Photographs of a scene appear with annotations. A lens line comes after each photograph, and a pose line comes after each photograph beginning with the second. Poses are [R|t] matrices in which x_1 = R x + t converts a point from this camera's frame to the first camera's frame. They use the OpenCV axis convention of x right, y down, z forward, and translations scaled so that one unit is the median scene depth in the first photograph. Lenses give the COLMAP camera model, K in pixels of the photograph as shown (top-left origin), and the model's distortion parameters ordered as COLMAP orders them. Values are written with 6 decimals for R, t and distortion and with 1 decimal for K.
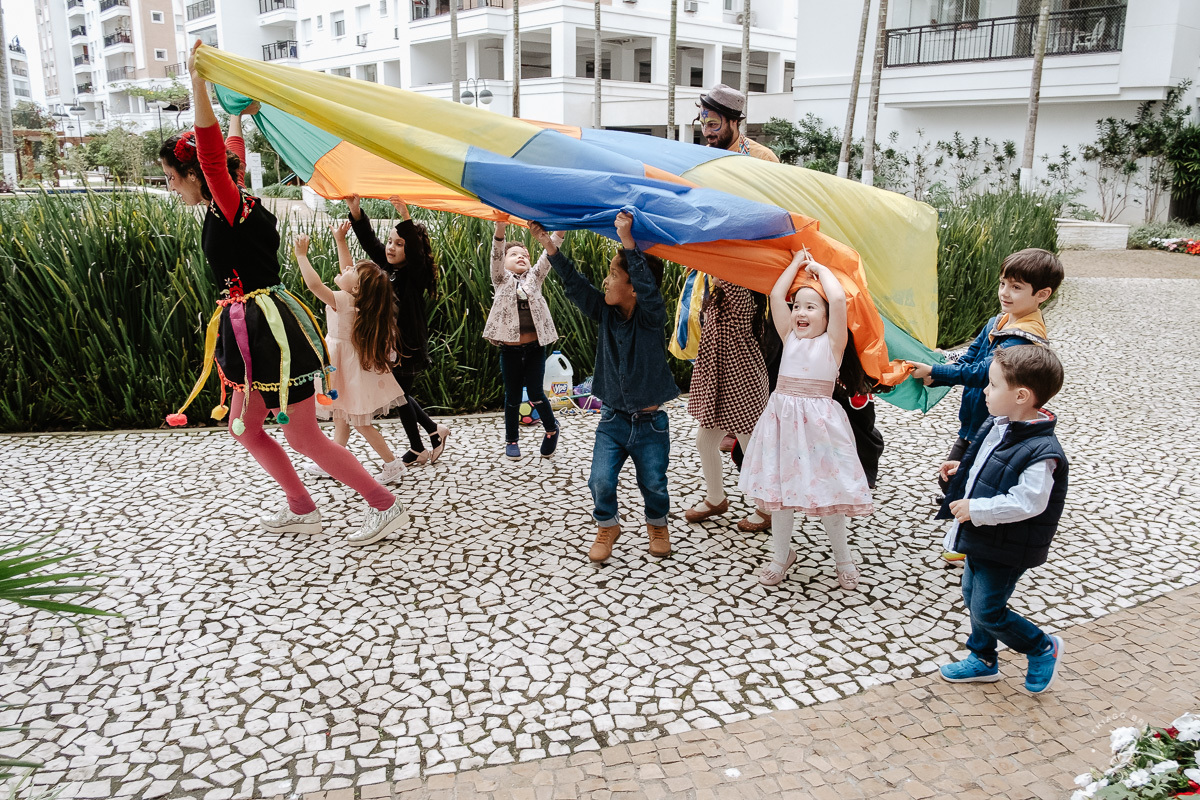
lens RADIAL K [[952.5, 0, 606.3], [0, 952.5, 401.0], [0, 0, 1]] dist [-0.015000, 0.000074]
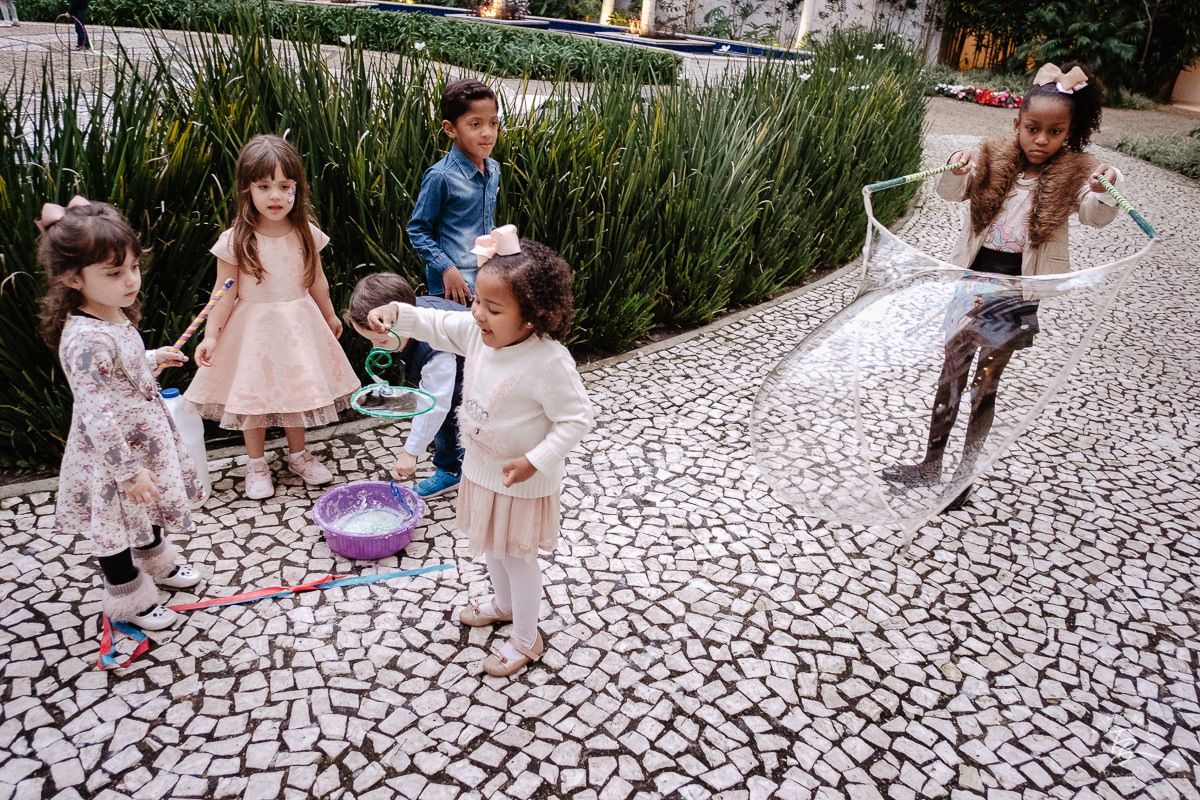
lens RADIAL K [[940.5, 0, 604.9], [0, 940.5, 382.3], [0, 0, 1]] dist [-0.026378, 0.003385]
pose [[0.957782, -0.057355, 0.281718, -0.132377], [0.007888, 0.984772, 0.173673, -0.133137], [-0.287389, -0.164118, 0.943649, 0.479724]]
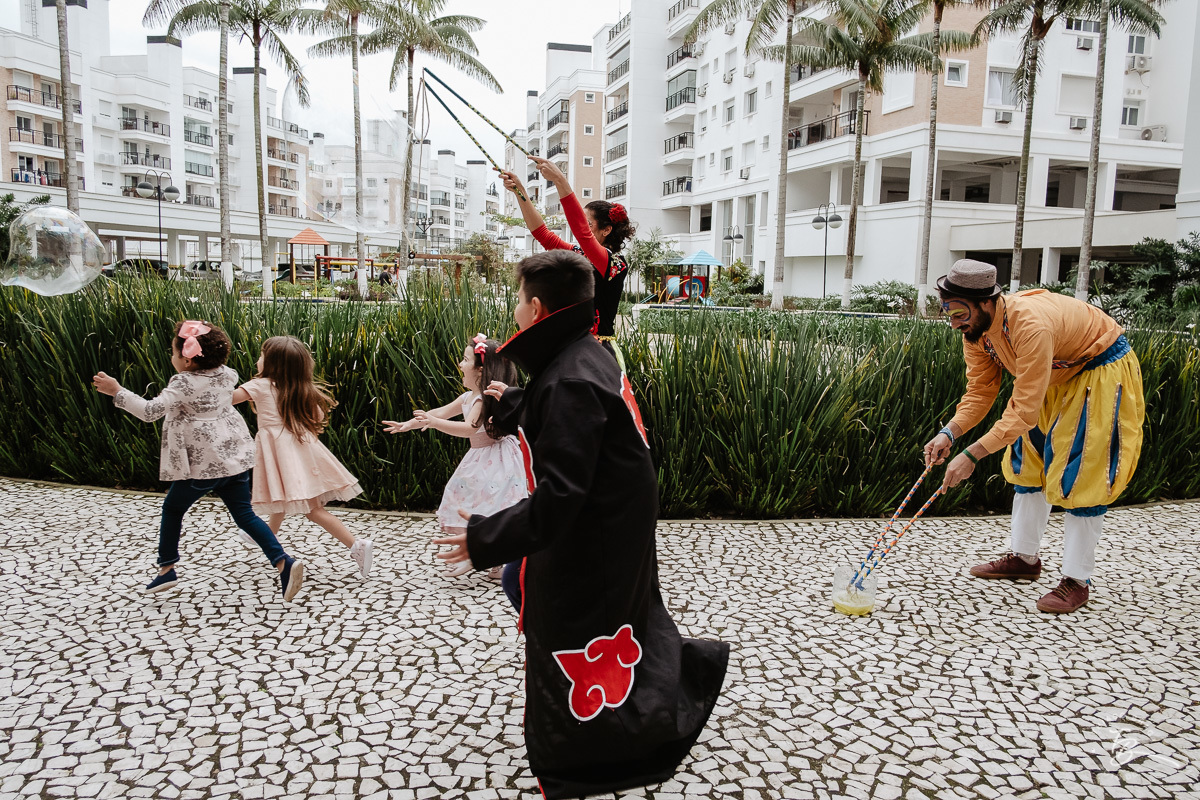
lens RADIAL K [[942.7, 0, 600.0], [0, 942.7, 400.0], [0, 0, 1]] dist [-0.023594, 0.002924]
pose [[0.902713, 0.063197, -0.425578, 0.494143], [-0.118894, 0.987277, -0.105584, -0.023959], [0.413490, 0.145910, 0.898741, 0.284116]]
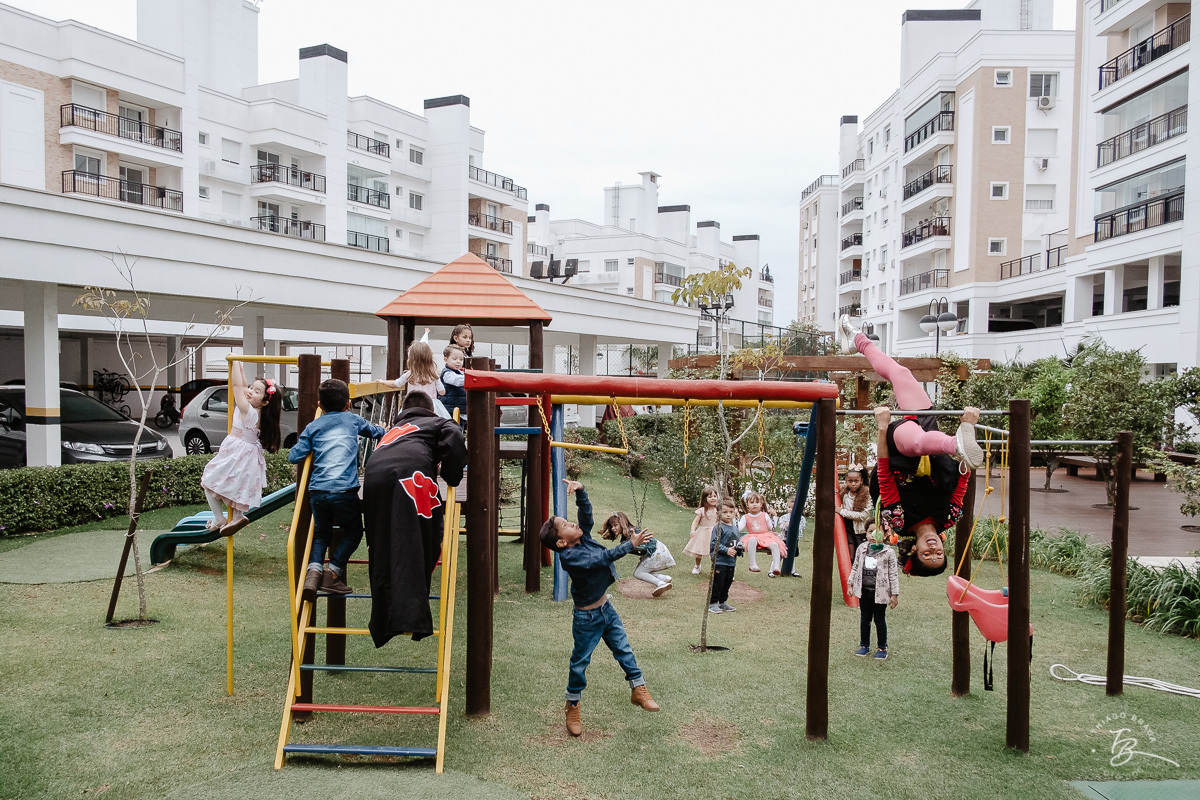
lens RADIAL K [[932.9, 0, 605.1], [0, 932.9, 395.6], [0, 0, 1]] dist [-0.014722, 0.002040]
pose [[0.785003, 0.002882, -0.619486, -3.431223], [-0.152885, 0.969960, -0.189221, -1.282000], [0.600331, 0.243249, 0.761861, 4.584361]]
